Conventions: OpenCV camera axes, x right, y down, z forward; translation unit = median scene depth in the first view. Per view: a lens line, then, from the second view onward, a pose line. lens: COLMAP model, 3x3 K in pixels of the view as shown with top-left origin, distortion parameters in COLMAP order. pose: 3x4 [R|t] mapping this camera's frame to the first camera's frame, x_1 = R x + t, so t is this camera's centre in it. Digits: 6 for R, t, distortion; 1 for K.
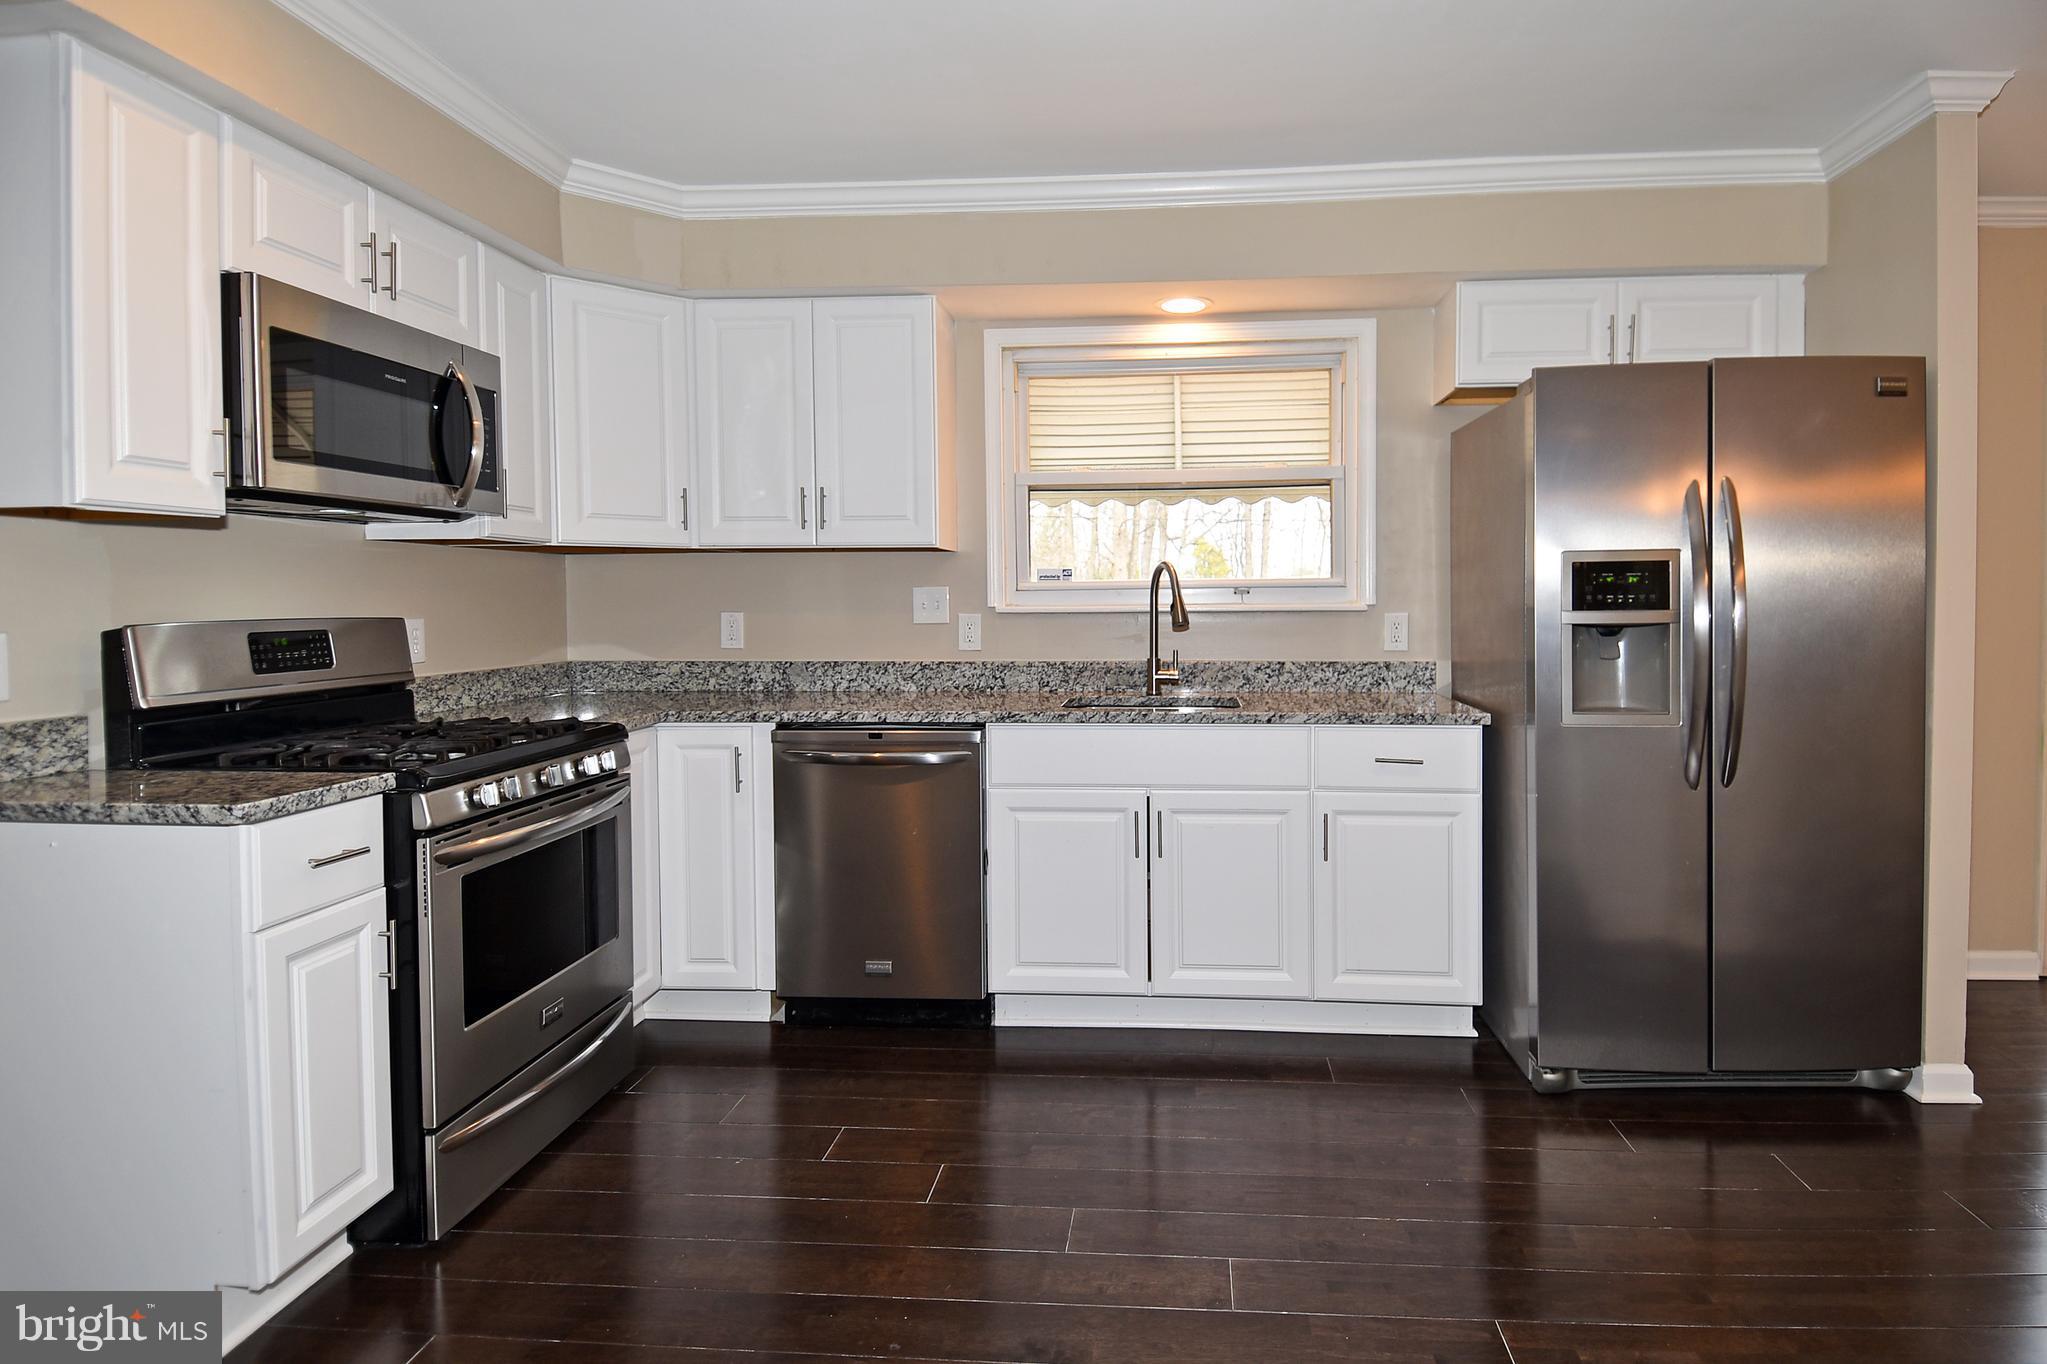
lens RADIAL K [[1082.1, 0, 1062.5], [0, 1082.1, 620.4], [0, 0, 1]] dist [0.065521, -0.068909]
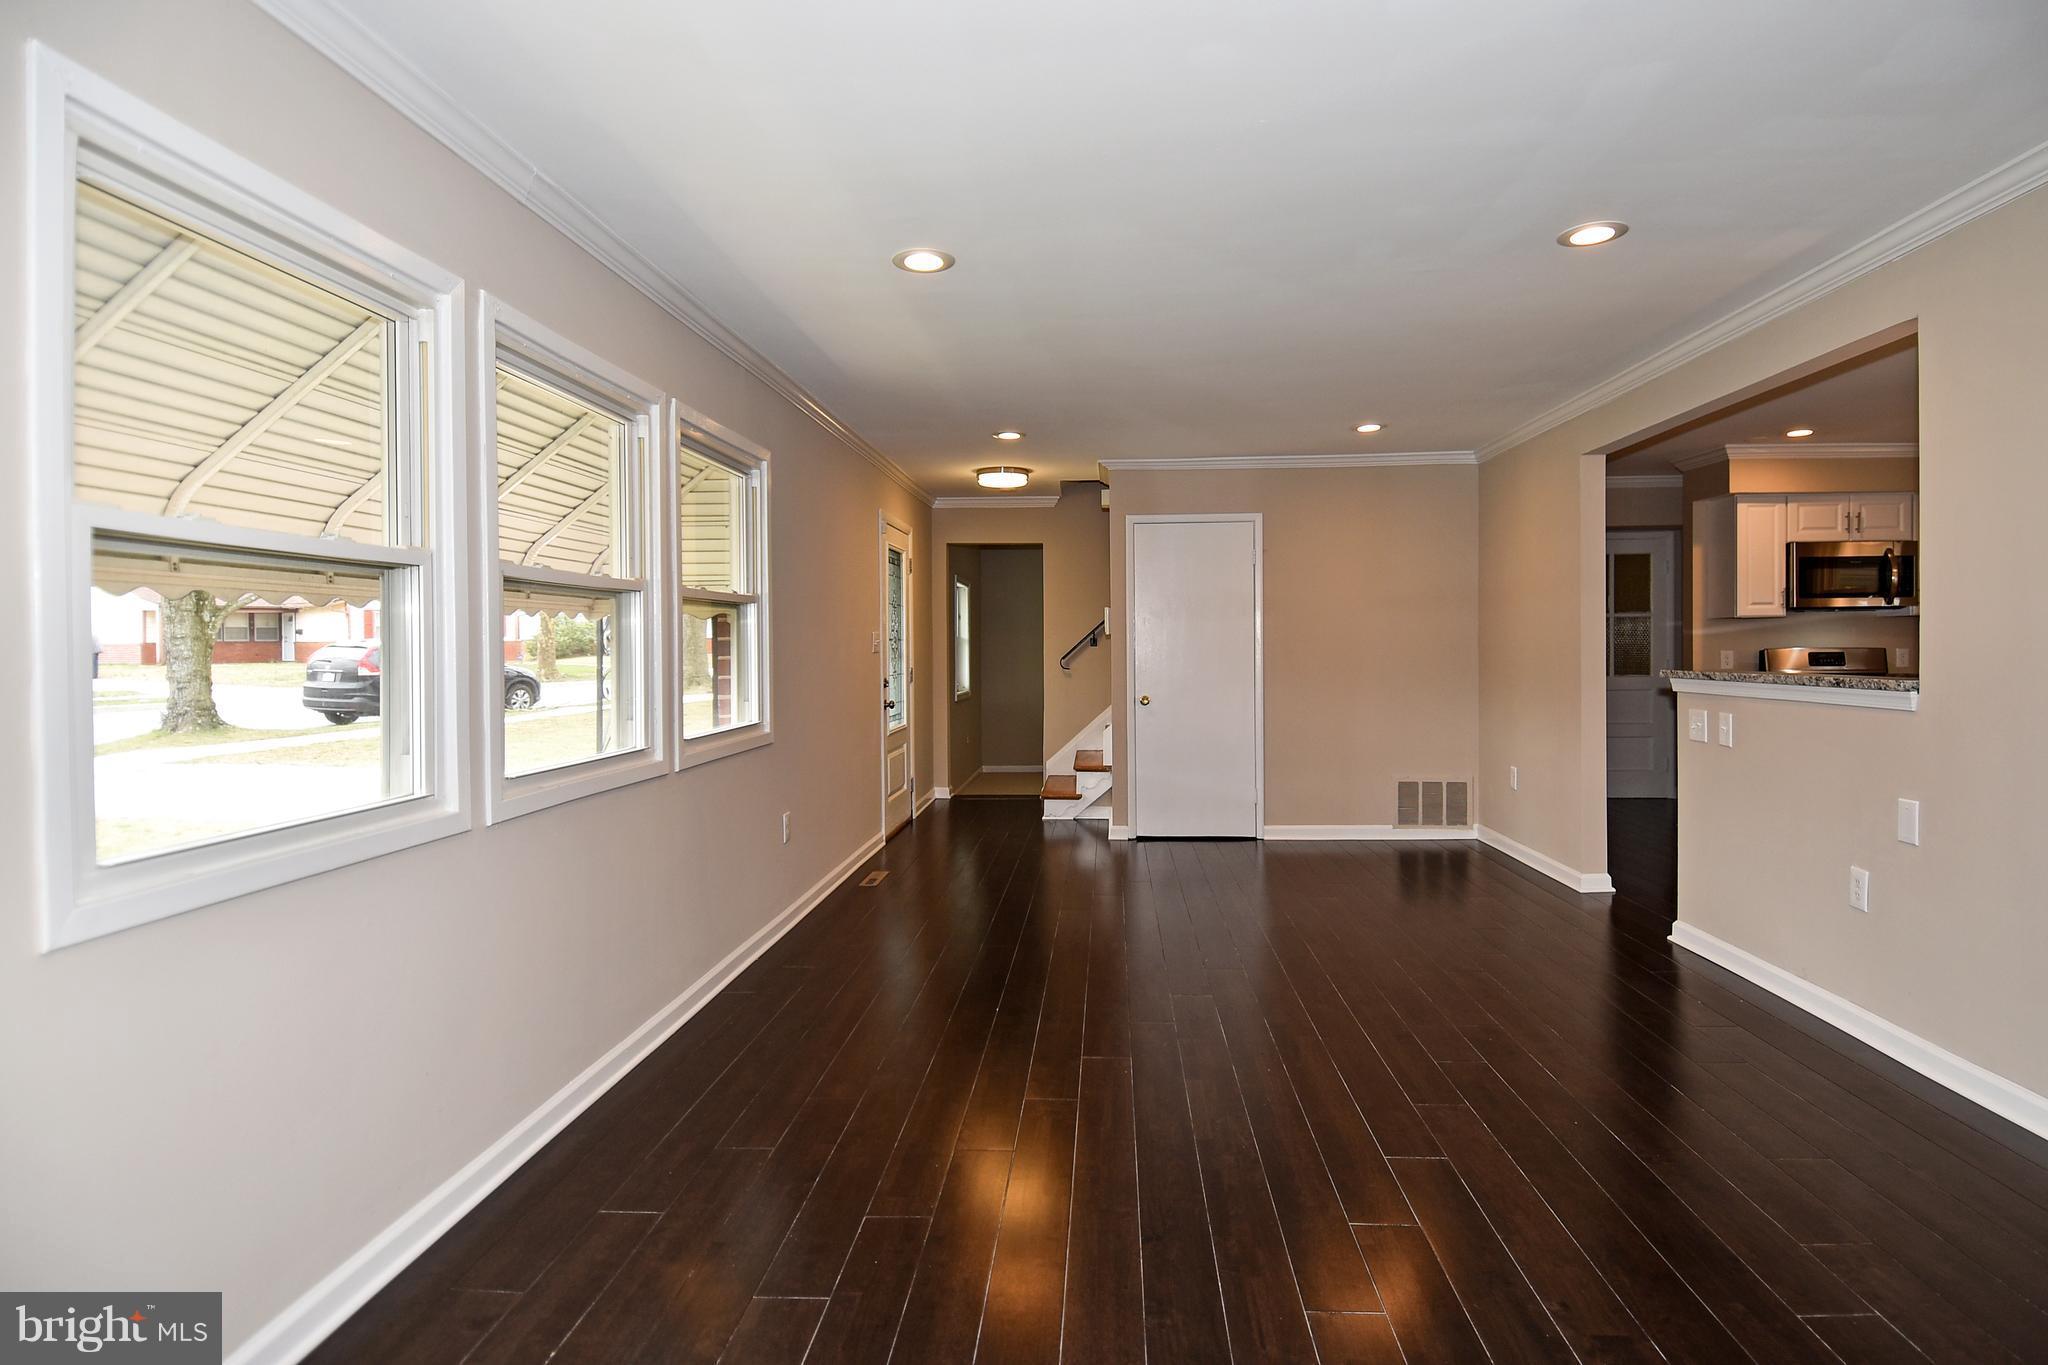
lens RADIAL K [[1076.3, 0, 1056.8], [0, 1076.3, 651.9], [0, 0, 1]] dist [0.054942, -0.045836]
pose [[0.028513, 0.010004, -0.999543, 1.608985], [-0.019072, 0.999773, 0.009462, 0.016203], [0.999411, 0.018793, 0.028697, -0.840998]]
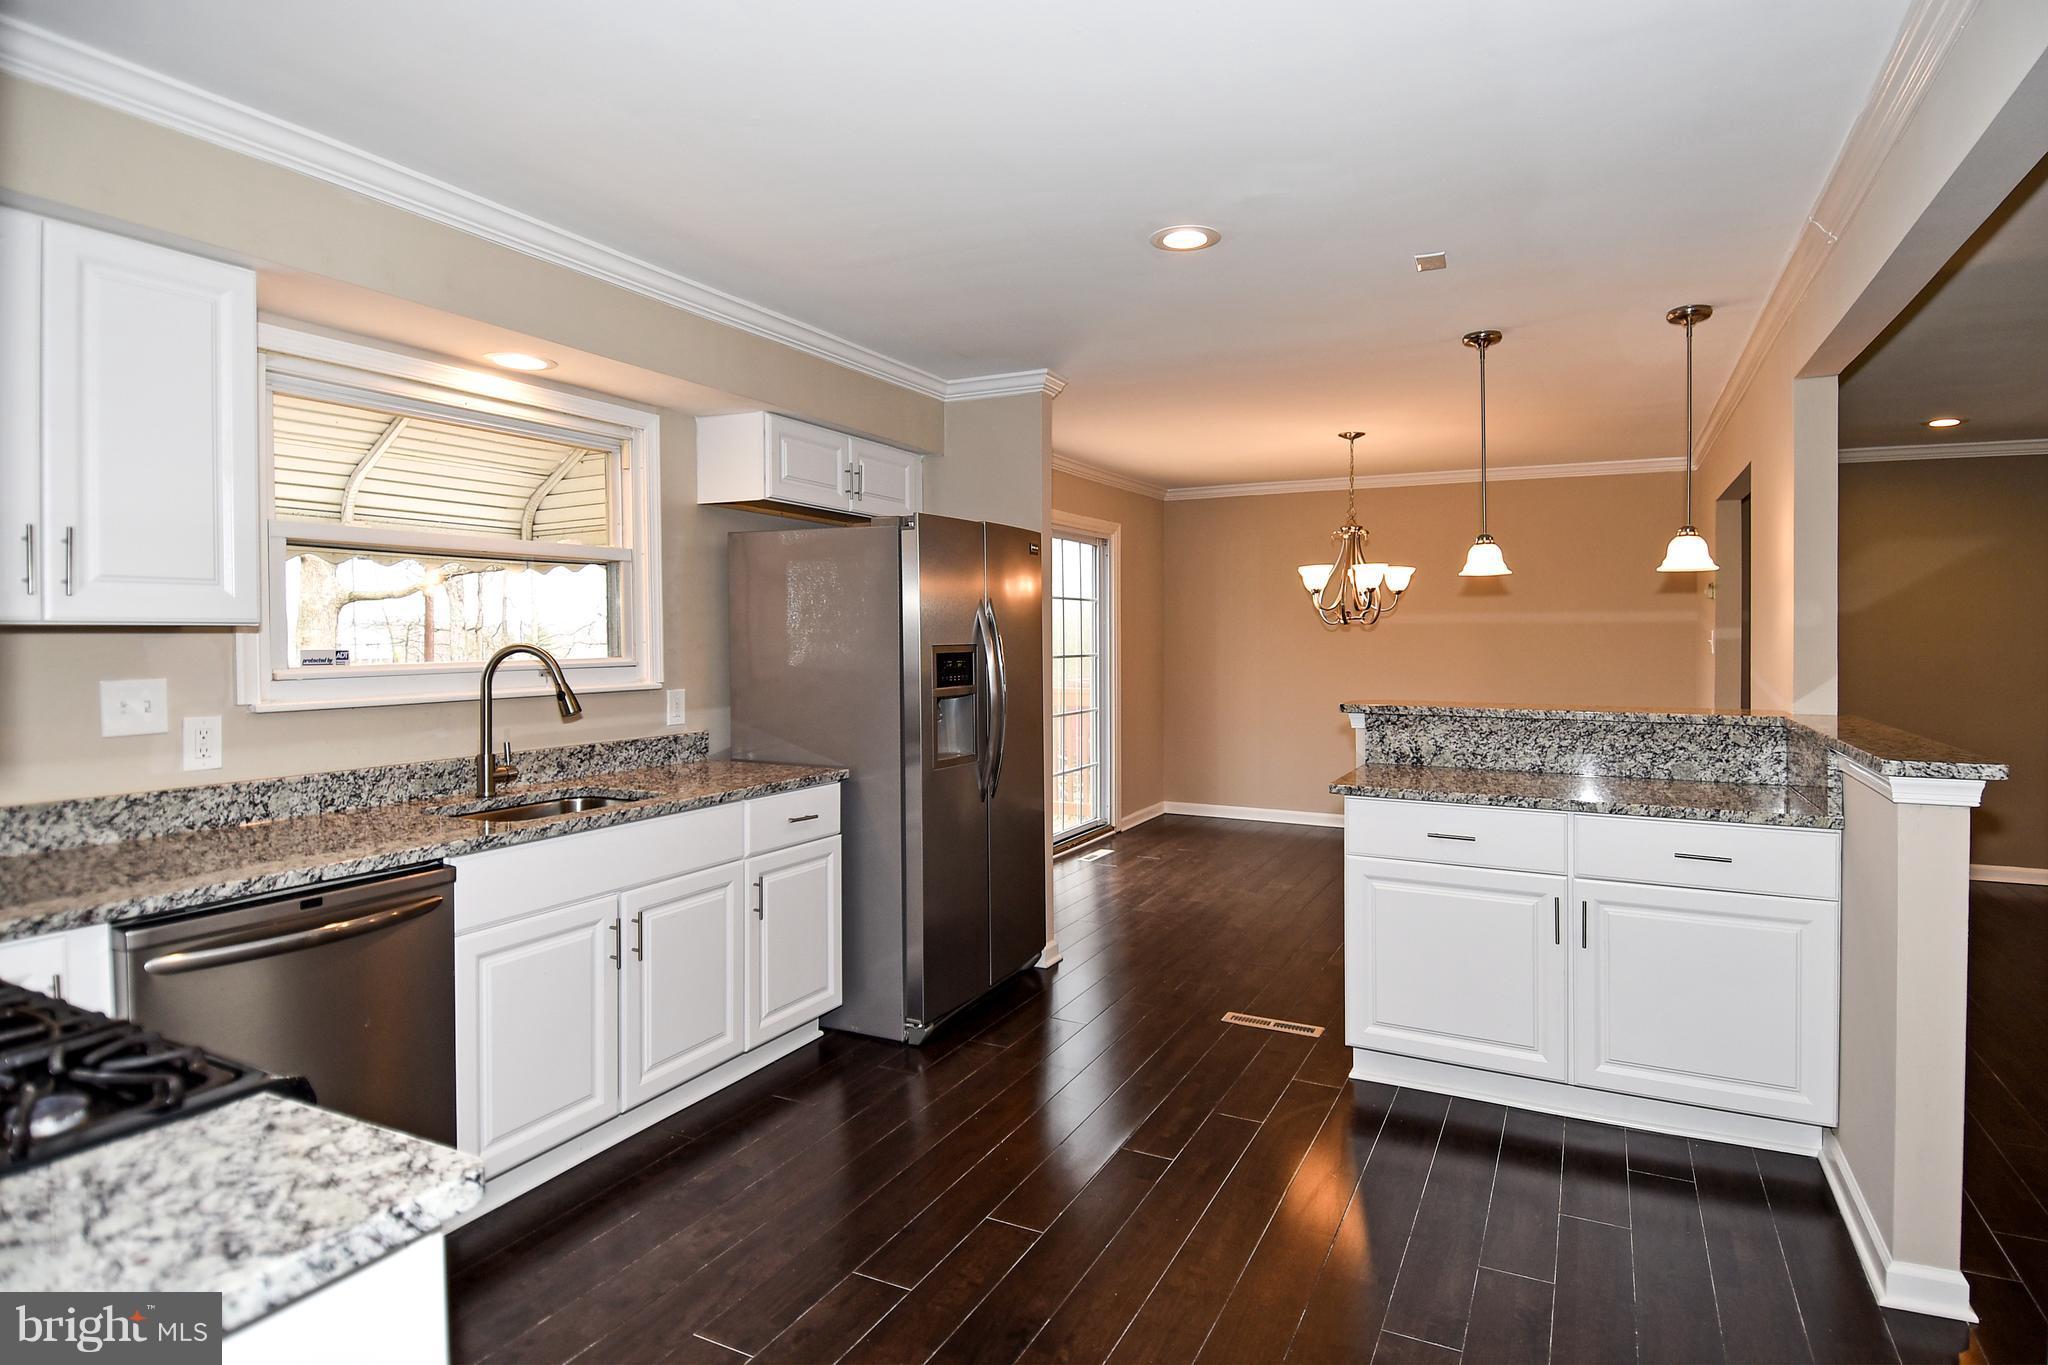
lens RADIAL K [[1083.5, 0, 1047.8], [0, 1083.5, 630.1], [0, 0, 1]] dist [0.053037, -0.047918]
pose [[0.375679, 0.007303, 0.926721, -0.648254], [0.018253, 0.999717, -0.015278, -0.049501], [-0.926570, 0.022655, 0.375439, 0.289604]]
